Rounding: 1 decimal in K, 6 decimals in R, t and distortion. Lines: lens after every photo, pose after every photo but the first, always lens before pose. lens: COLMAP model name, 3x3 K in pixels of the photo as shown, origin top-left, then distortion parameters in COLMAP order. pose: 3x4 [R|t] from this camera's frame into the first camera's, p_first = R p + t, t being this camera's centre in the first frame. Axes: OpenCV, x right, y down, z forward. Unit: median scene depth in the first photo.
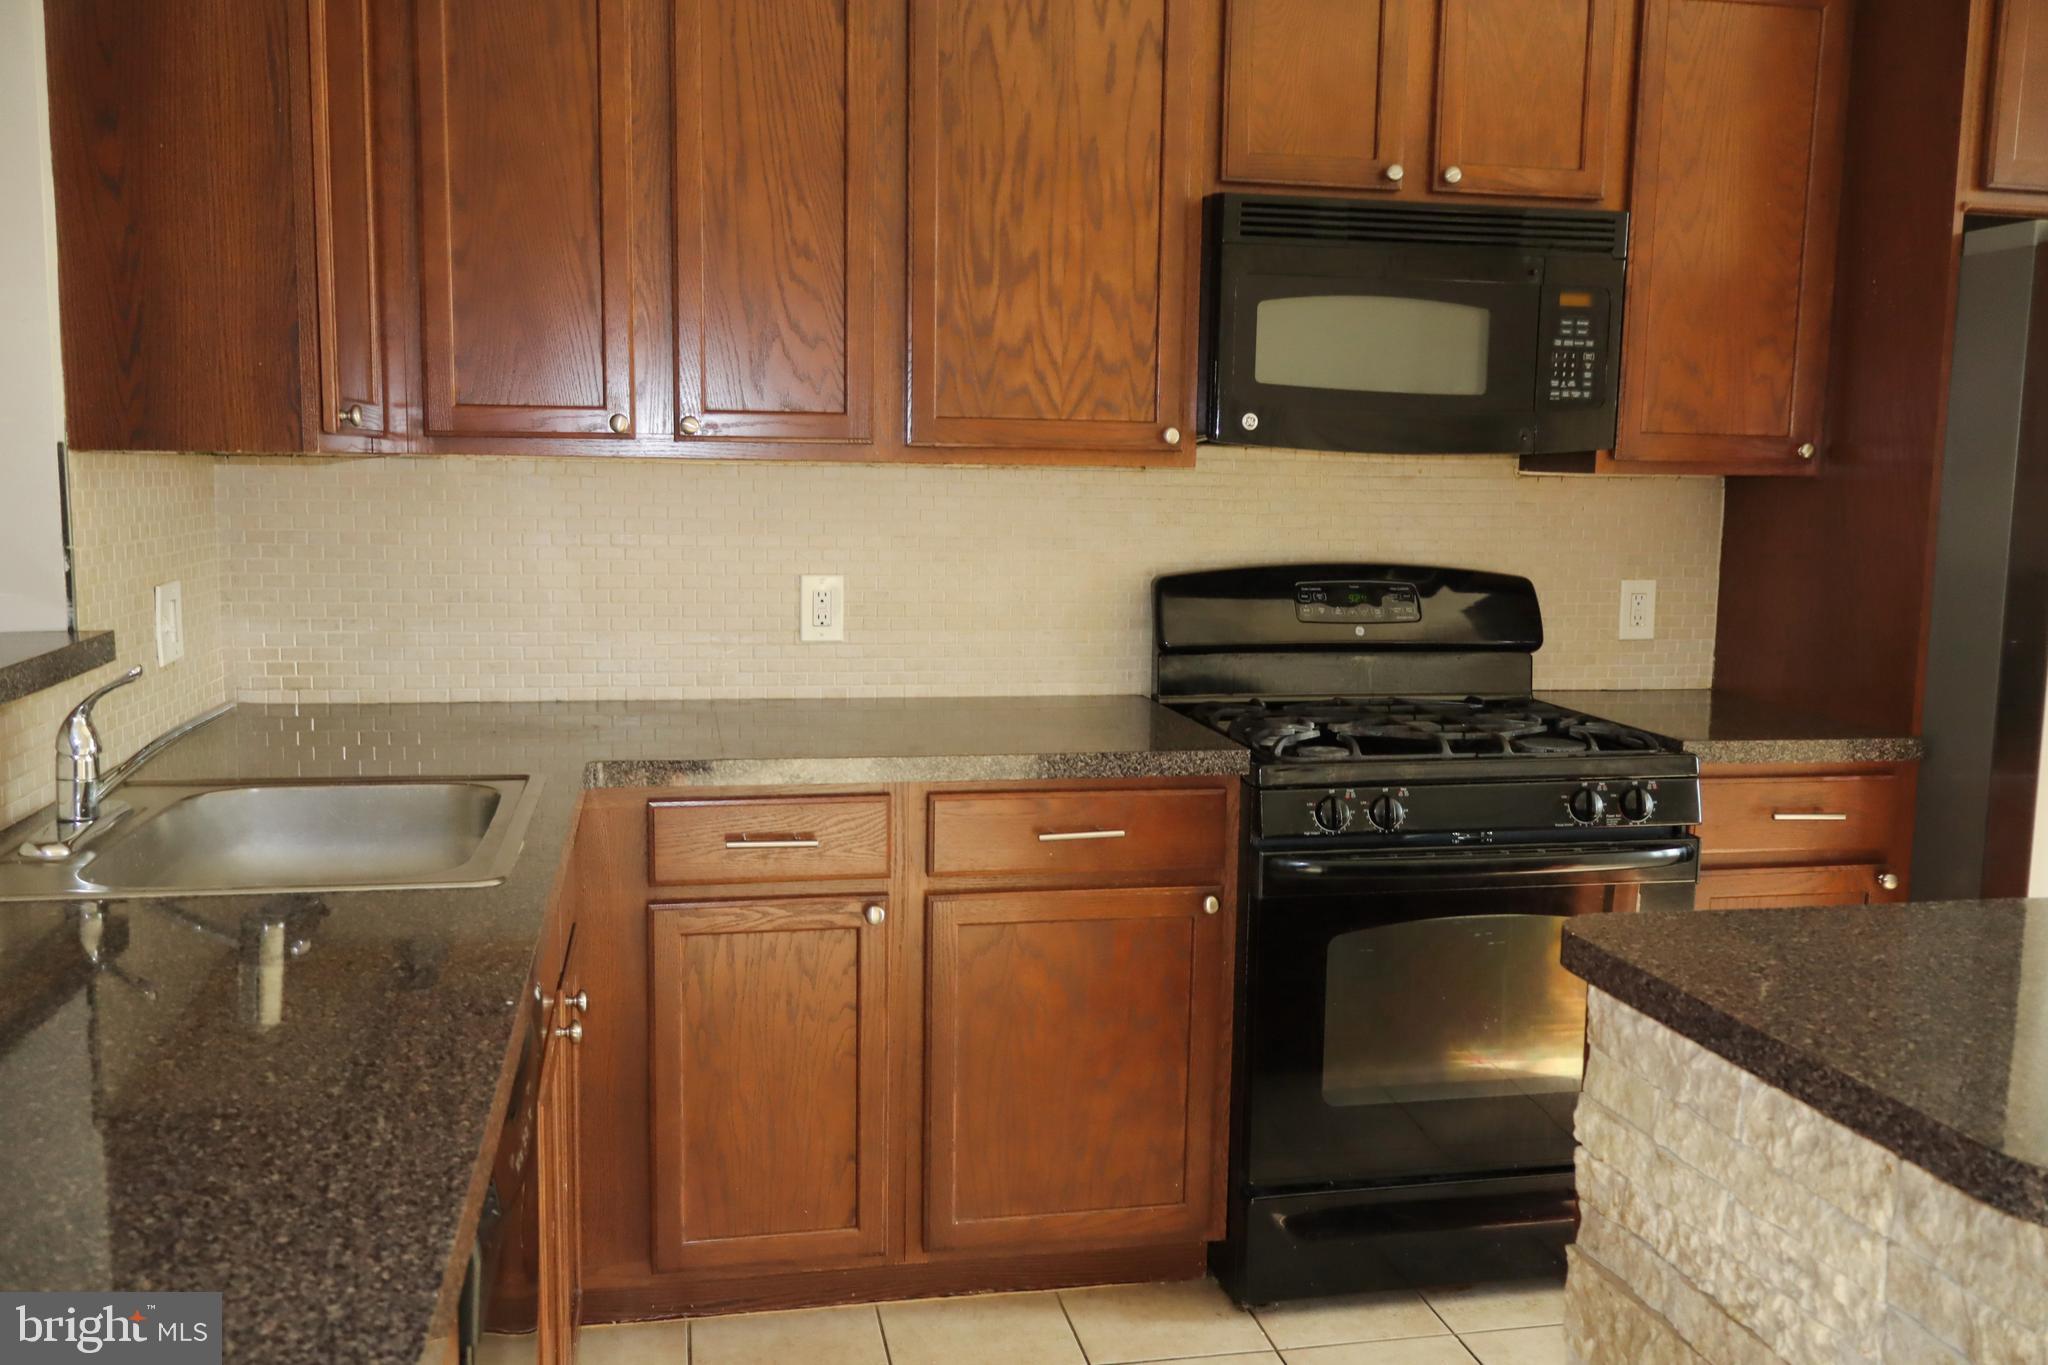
lens RADIAL K [[1742.9, 0, 1022.4], [0, 1742.9, 684.8], [0, 0, 1]] dist [0.016642, 0.006230]
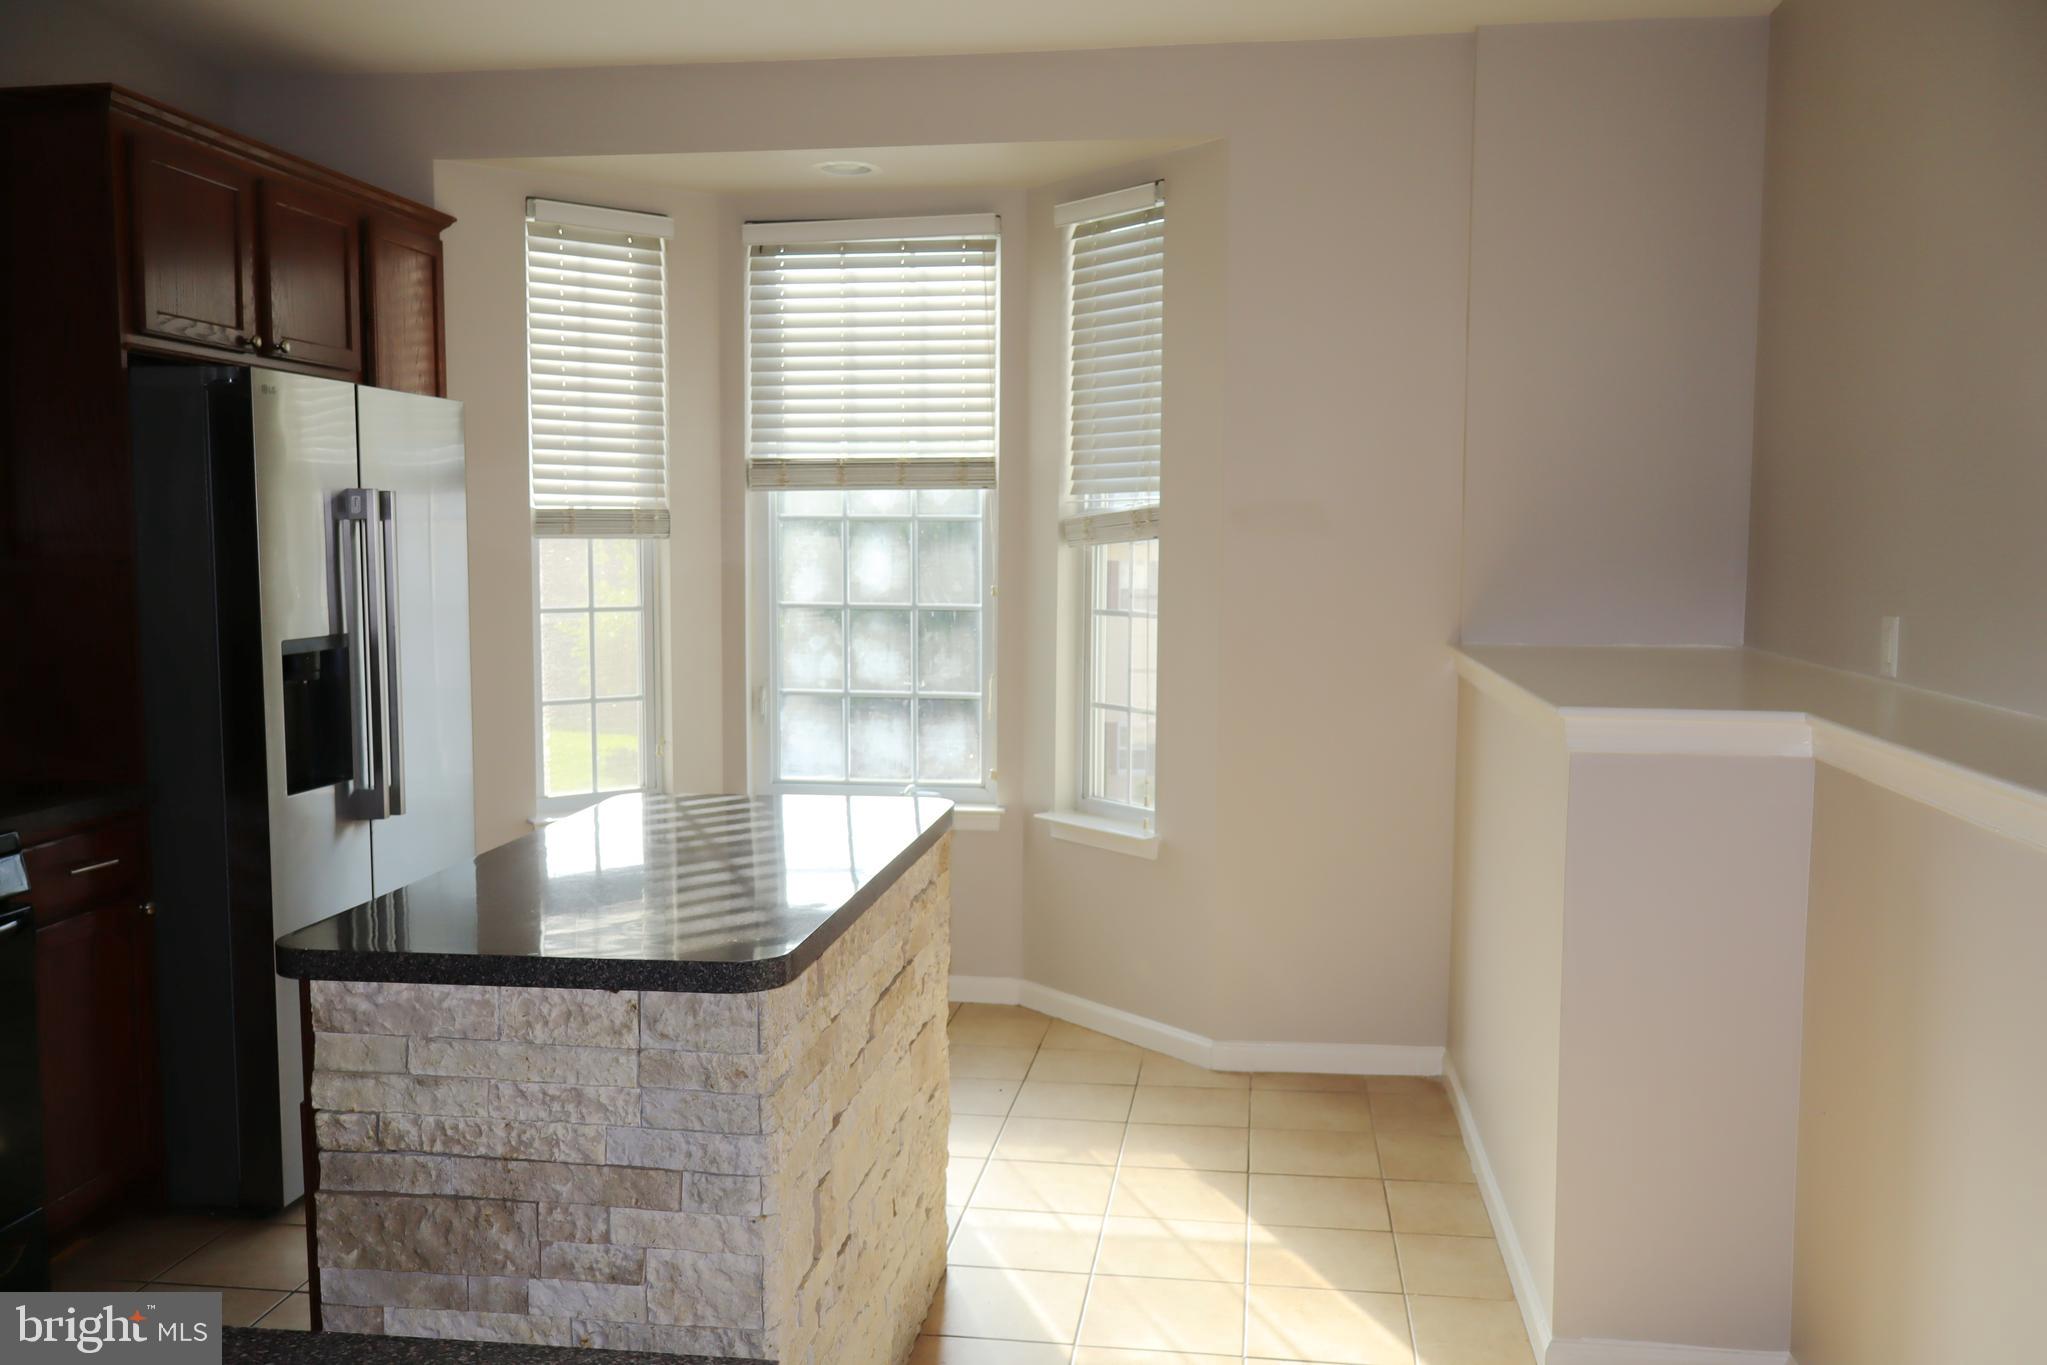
lens RADIAL K [[1742.1, 0, 1027.1], [0, 1742.1, 684.7], [0, 0, 1]] dist [0.016642, 0.006230]
pose [[0.328149, -0.098926, 0.939432, -0.757150], [0.123282, 0.990480, 0.061238, -0.068250], [-0.936547, 0.095720, 0.337221, 0.052710]]
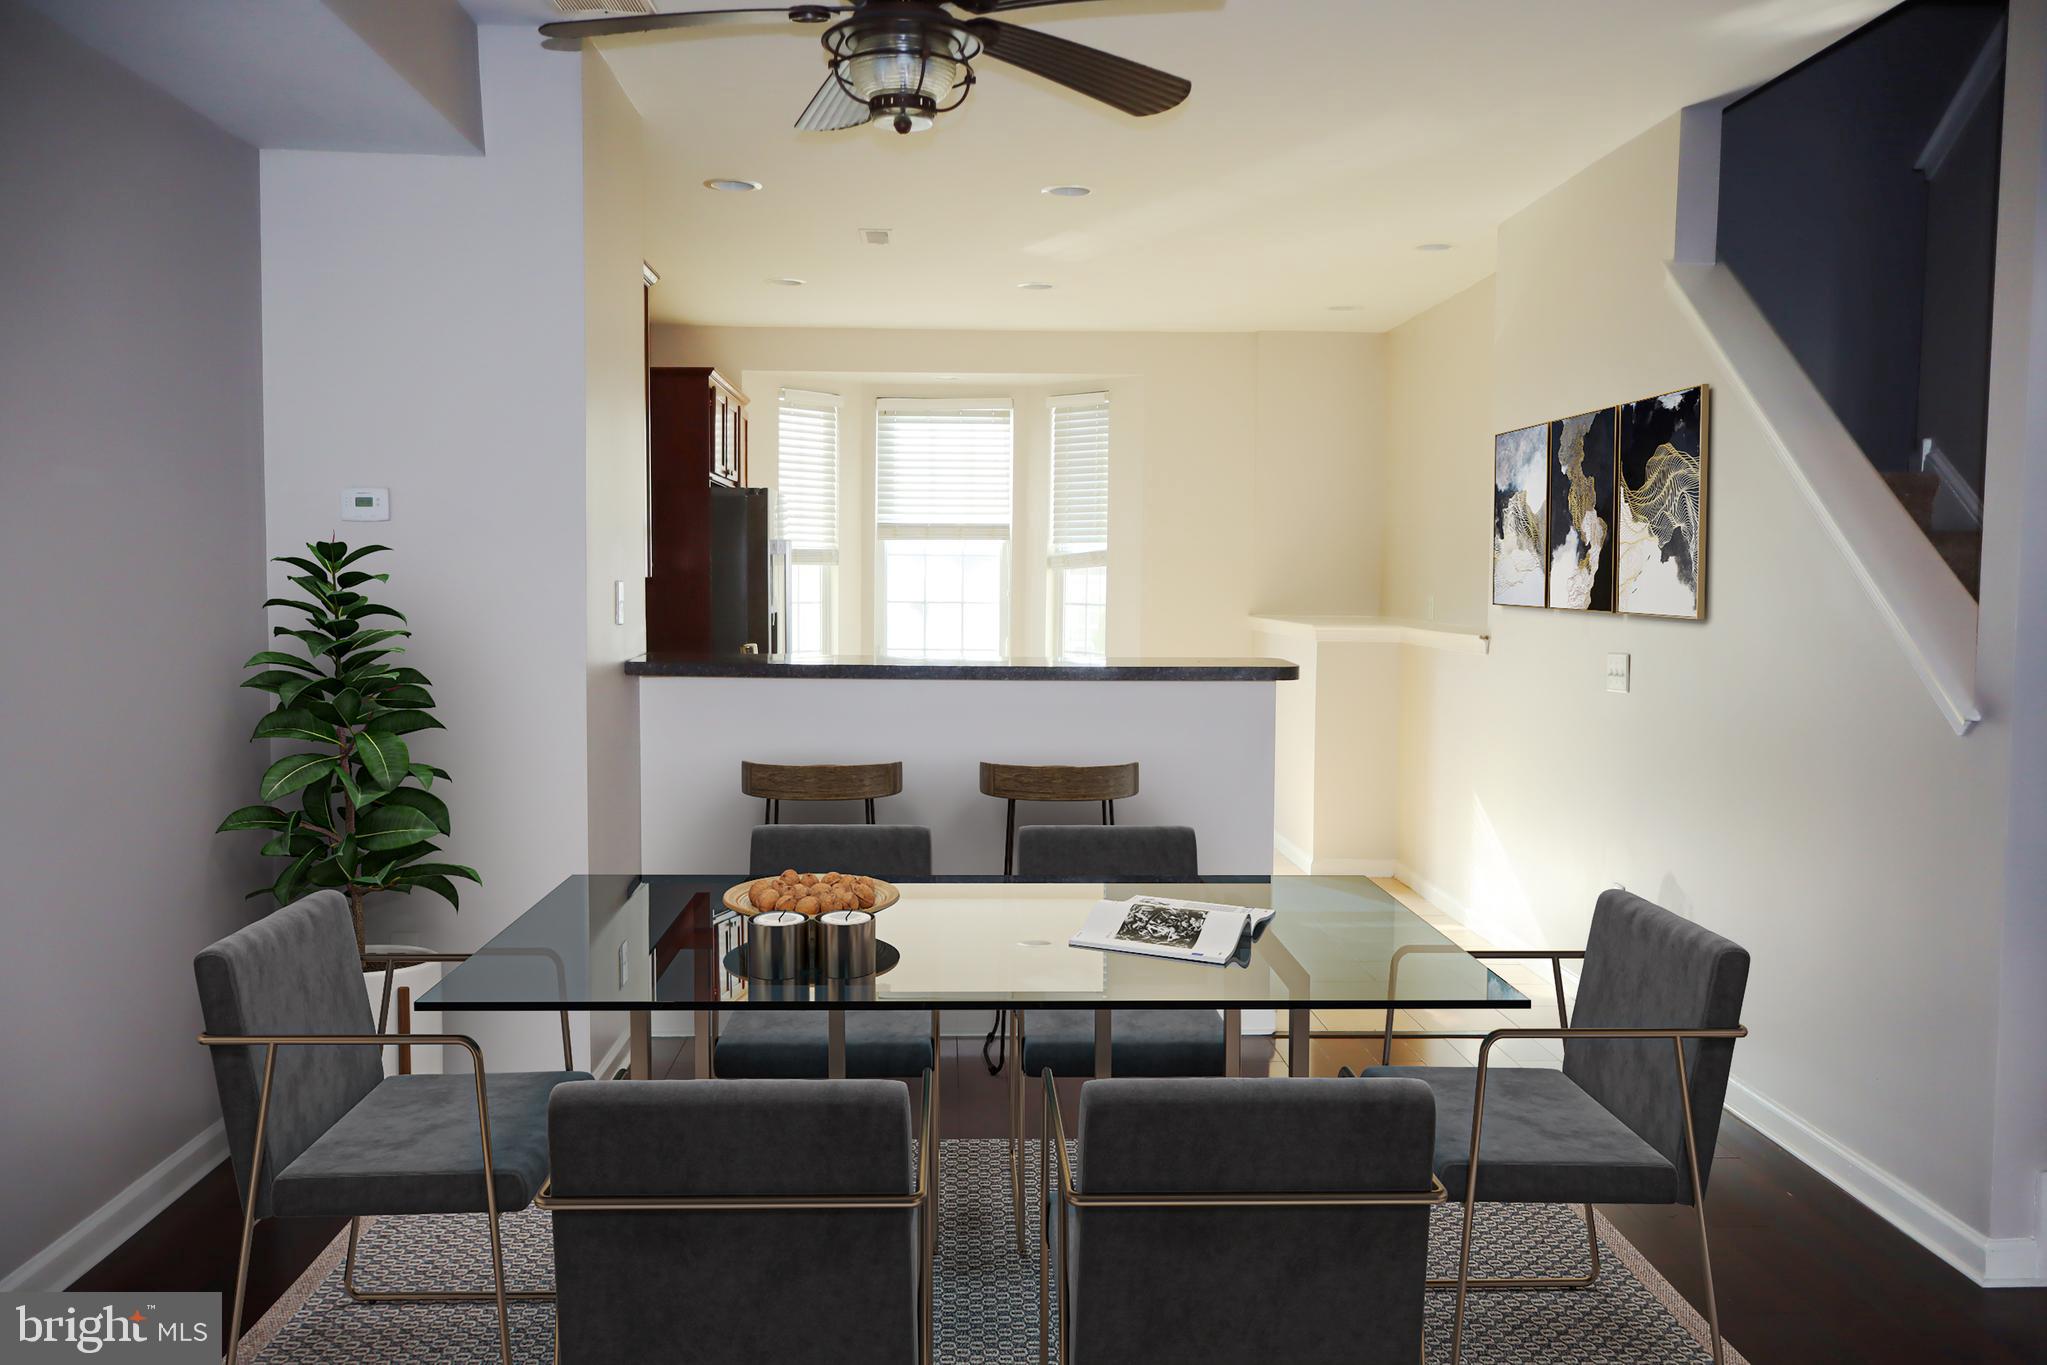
lens RADIAL K [[1742.1, 0, 1019.8], [0, 1742.1, 683.1], [0, 0, 1]] dist [0.016642, 0.006230]
pose [[0.157132, -0.076820, 0.984585, -3.873081], [0.121991, 0.990844, 0.057840, -0.088632], [-0.980014, 0.111022, 0.165065, 0.166688]]
